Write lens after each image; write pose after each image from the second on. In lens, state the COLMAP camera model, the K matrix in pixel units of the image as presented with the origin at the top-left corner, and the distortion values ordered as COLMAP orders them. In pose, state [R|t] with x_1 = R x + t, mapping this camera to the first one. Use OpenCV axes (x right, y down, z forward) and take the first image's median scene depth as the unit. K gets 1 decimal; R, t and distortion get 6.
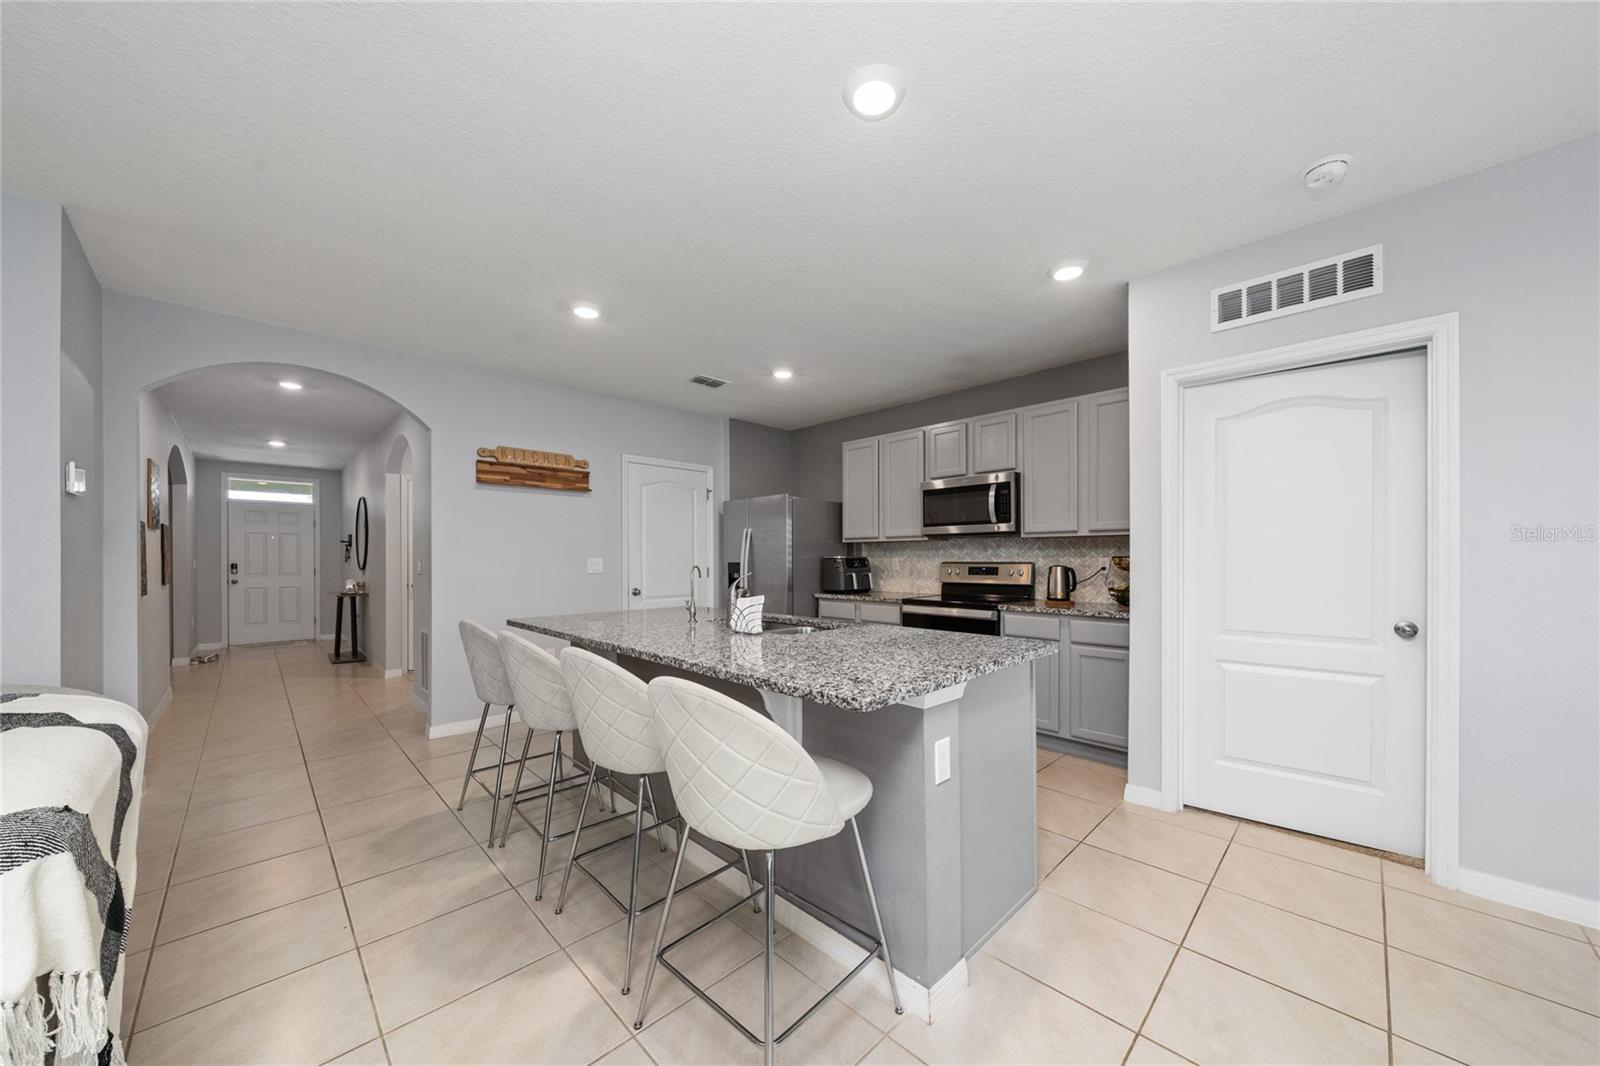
lens RADIAL K [[560.6, 0, 811.2], [0, 560.6, 556.7], [0, 0, 1]] dist [-0.000808, -0.000212]
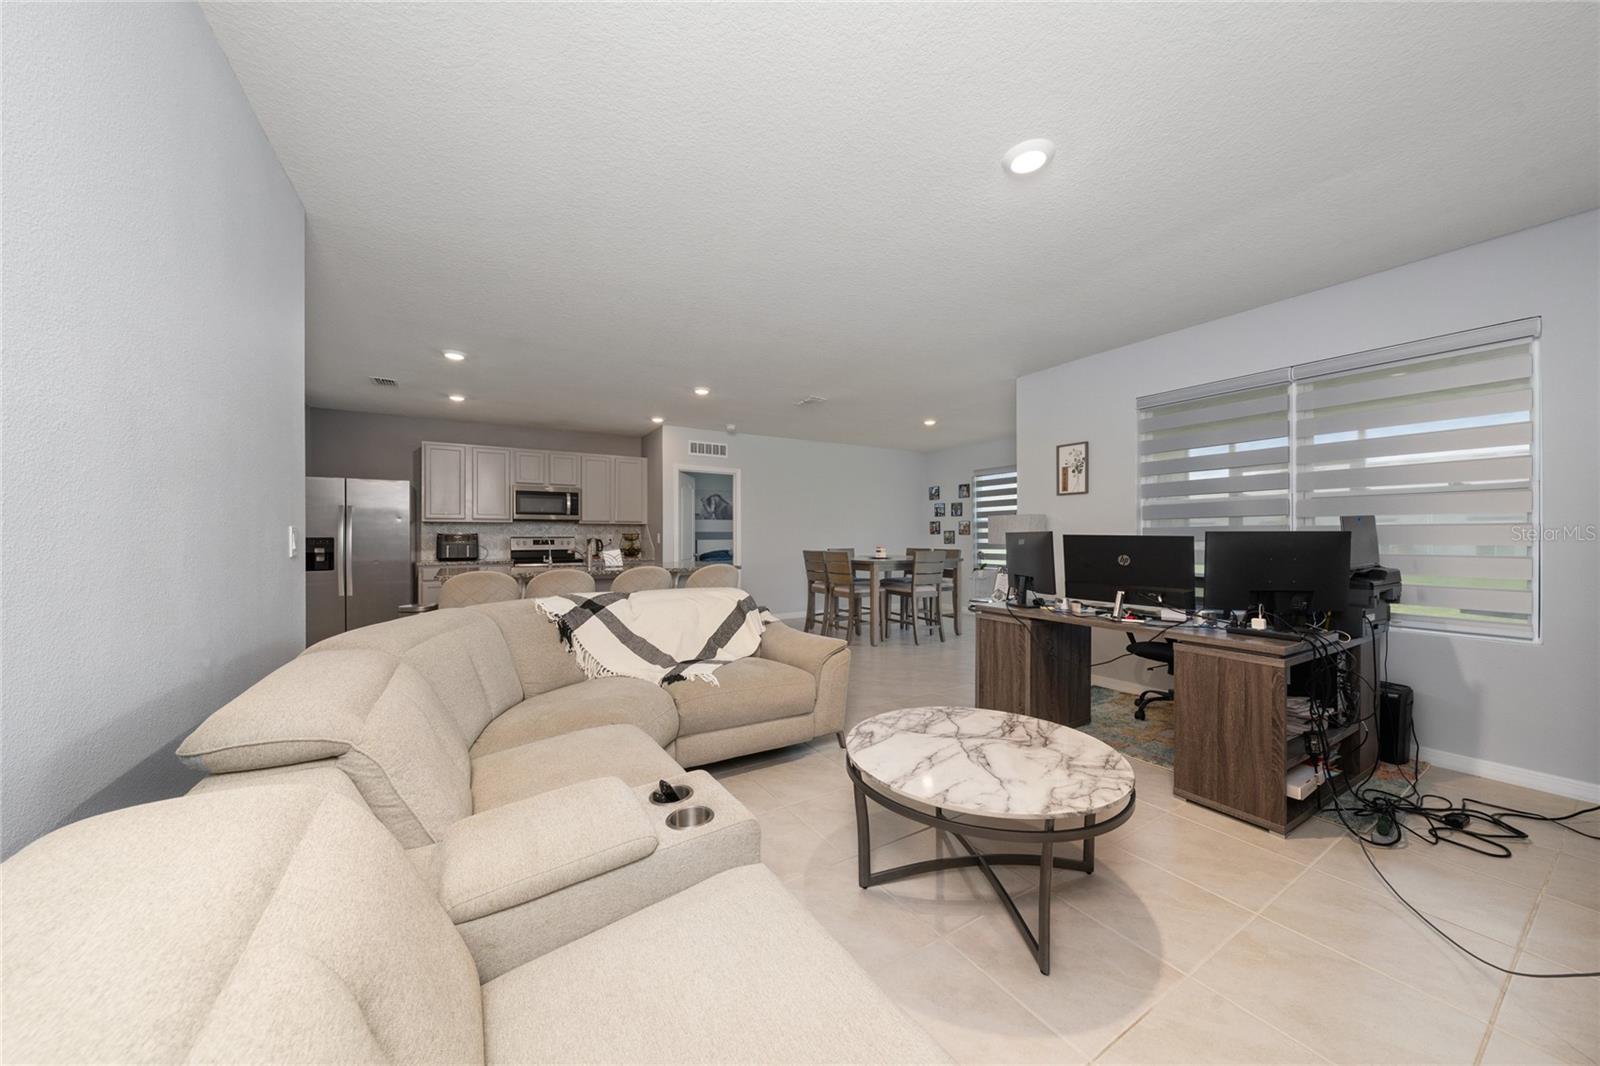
lens RADIAL K [[560.6, 0, 803.5], [0, 560.6, 533.5], [0, 0, 1]] dist [-0.000808, -0.000212]
pose [[0.224948, 0.007643, 0.974341, -1.380315], [-0.002744, 0.999970, -0.007210, 0.012609], [-0.974367, -0.001051, 0.224962, -0.146721]]
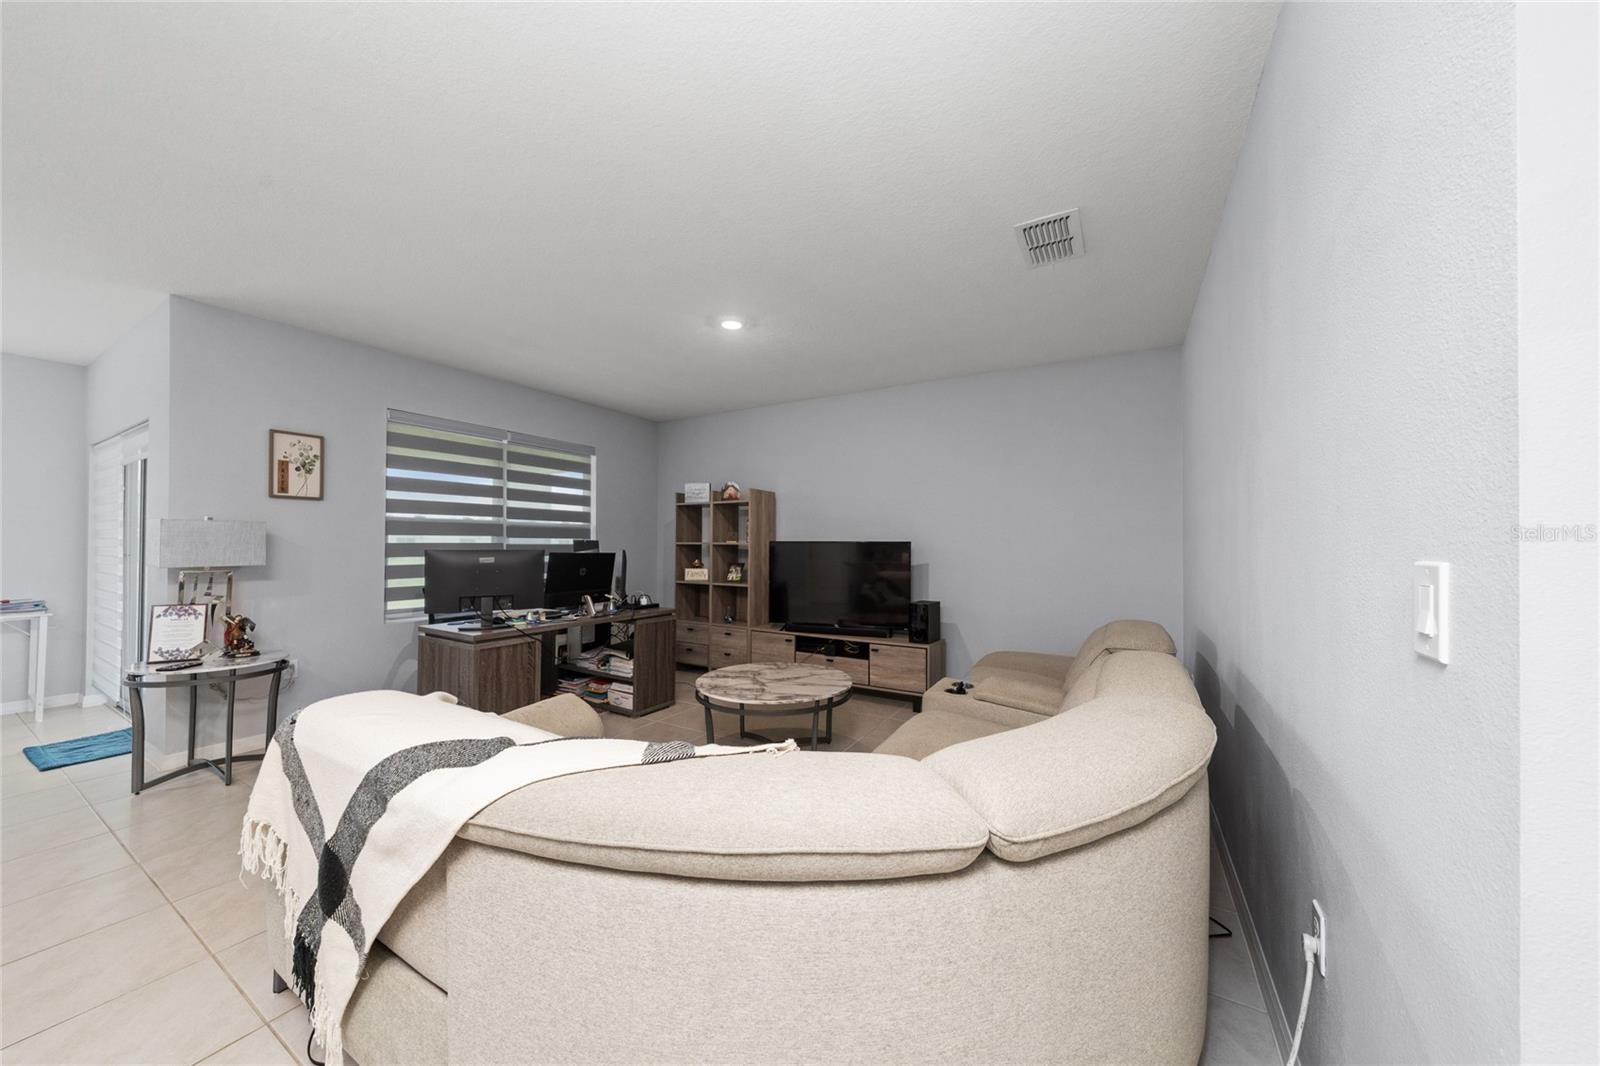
lens RADIAL K [[560.6, 0, 801.3], [0, 560.6, 541.0], [0, 0, 1]] dist [-0.000808, -0.000212]
pose [[-0.964544, -0.000148, -0.263921, -0.589808], [0.002022, 0.999966, -0.007950, -0.003362], [0.263913, -0.008202, -0.964512, 0.729226]]
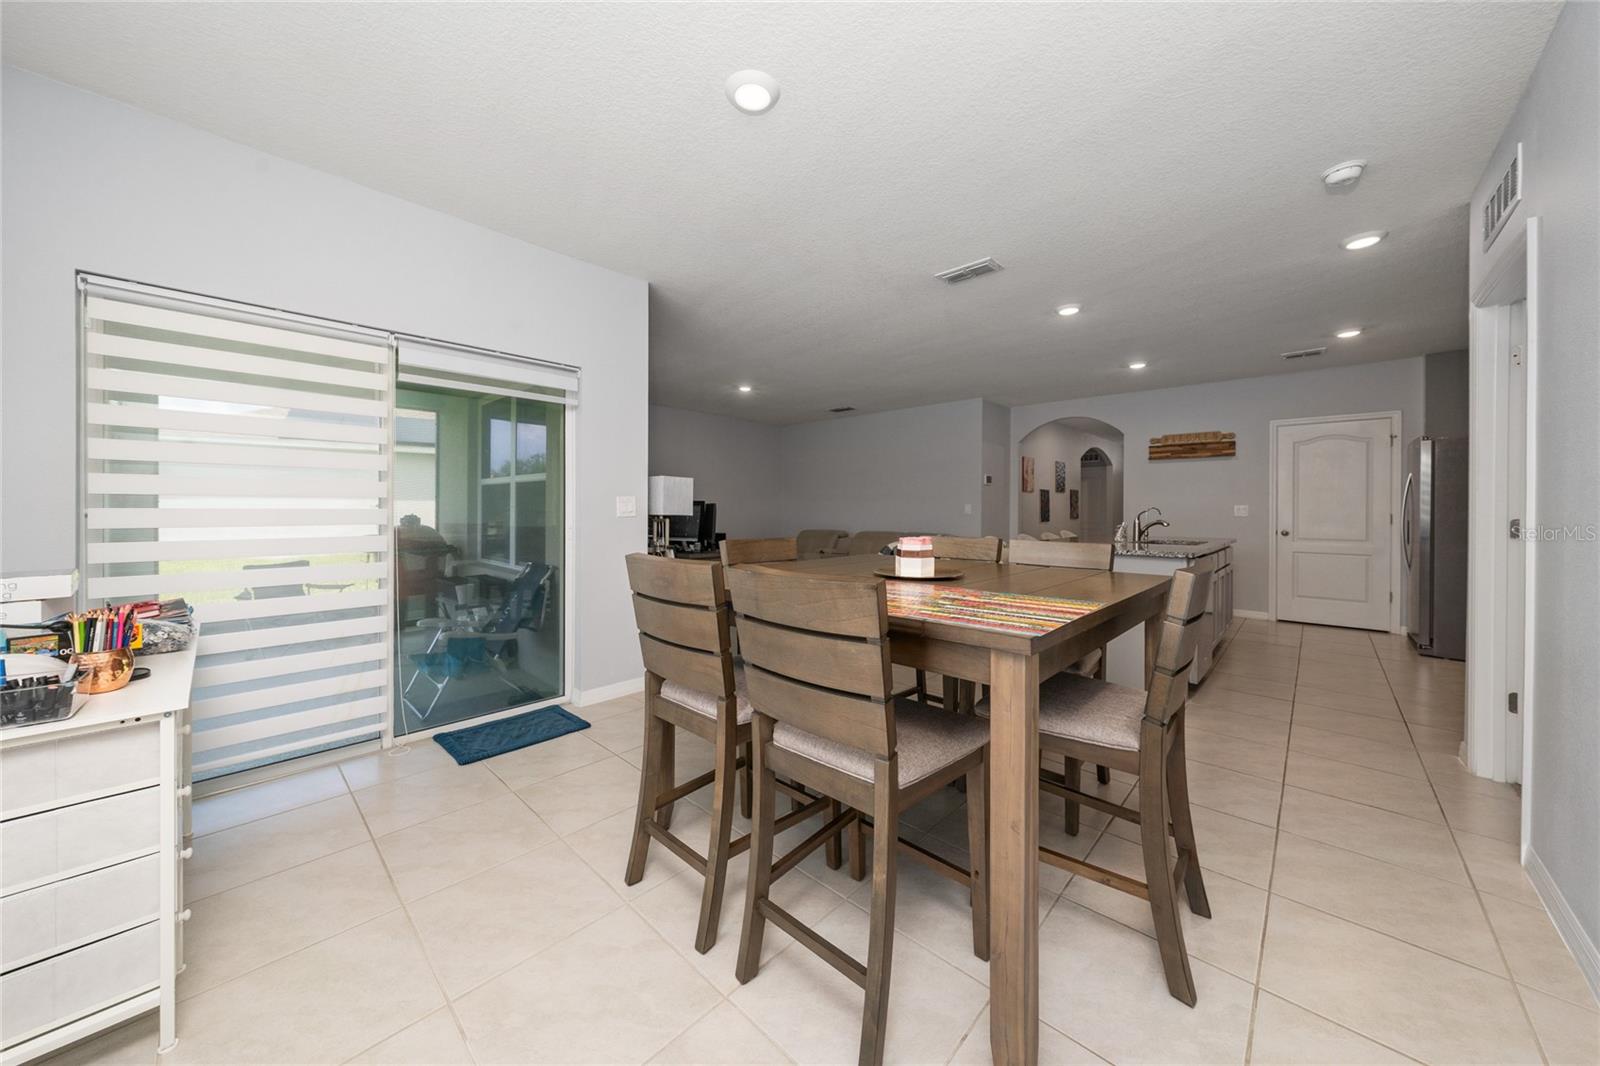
lens RADIAL K [[560.6, 0, 793.0], [0, 560.6, 517.6], [0, 0, 1]] dist [-0.000808, -0.000212]
pose [[0.018526, 0.016833, -0.999687, 1.187183], [-0.001587, 0.999857, 0.016807, 0.015952], [0.999827, 0.001275, 0.018551, -0.108921]]
